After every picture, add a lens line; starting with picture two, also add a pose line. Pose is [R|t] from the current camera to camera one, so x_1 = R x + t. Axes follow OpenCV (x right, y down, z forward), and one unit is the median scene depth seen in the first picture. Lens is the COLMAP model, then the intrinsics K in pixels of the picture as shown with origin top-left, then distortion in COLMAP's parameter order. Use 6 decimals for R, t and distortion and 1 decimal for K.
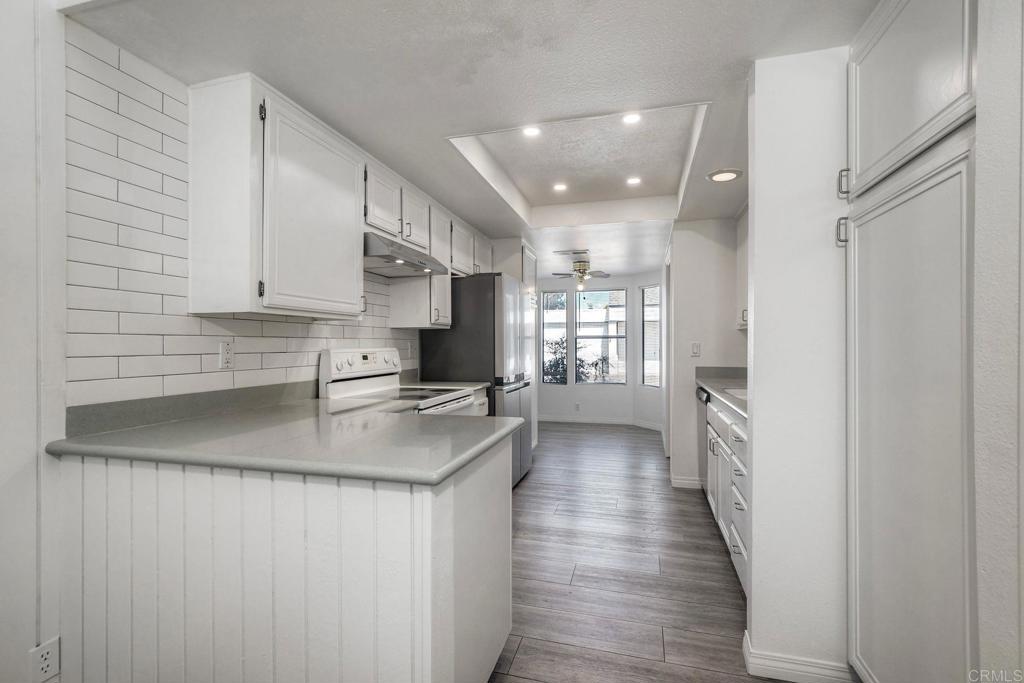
lens RADIAL K [[458.2, 0, 514.2], [0, 458.2, 344.2], [0, 0, 1]] dist [0.003565, -0.000138]
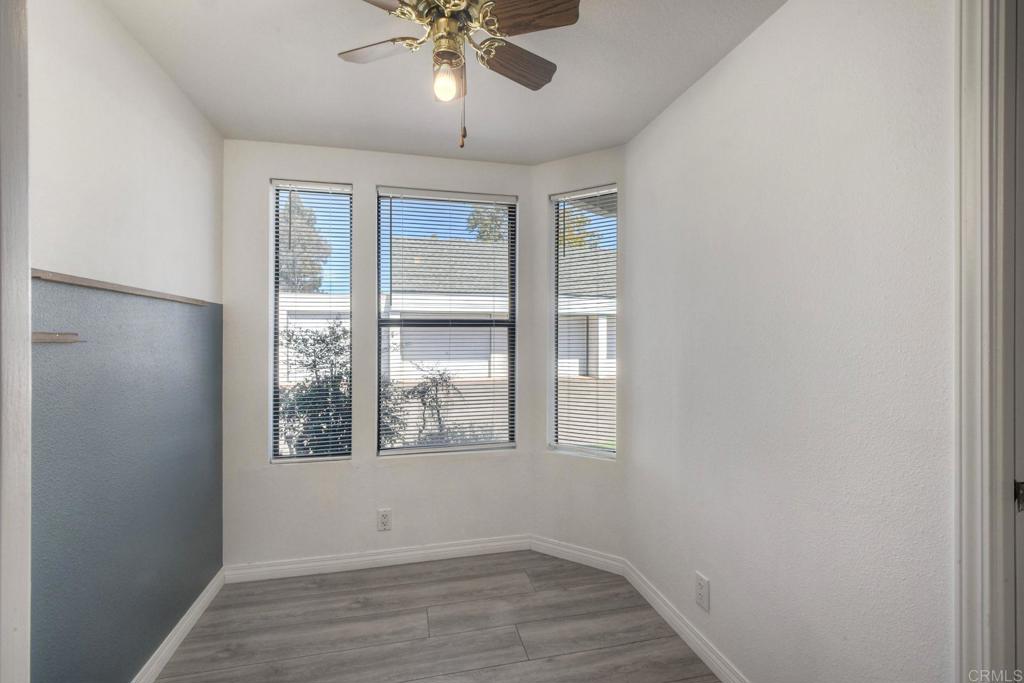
lens RADIAL K [[458.2, 0, 514.2], [0, 458.2, 344.2], [0, 0, 1]] dist [0.003565, -0.000138]
pose [[0.874917, 0.000959, 0.484272, 0.051698], [-0.000322, 0.999999, -0.001399, 0.002420], [-0.484273, 0.001068, 0.874916, 0.604475]]
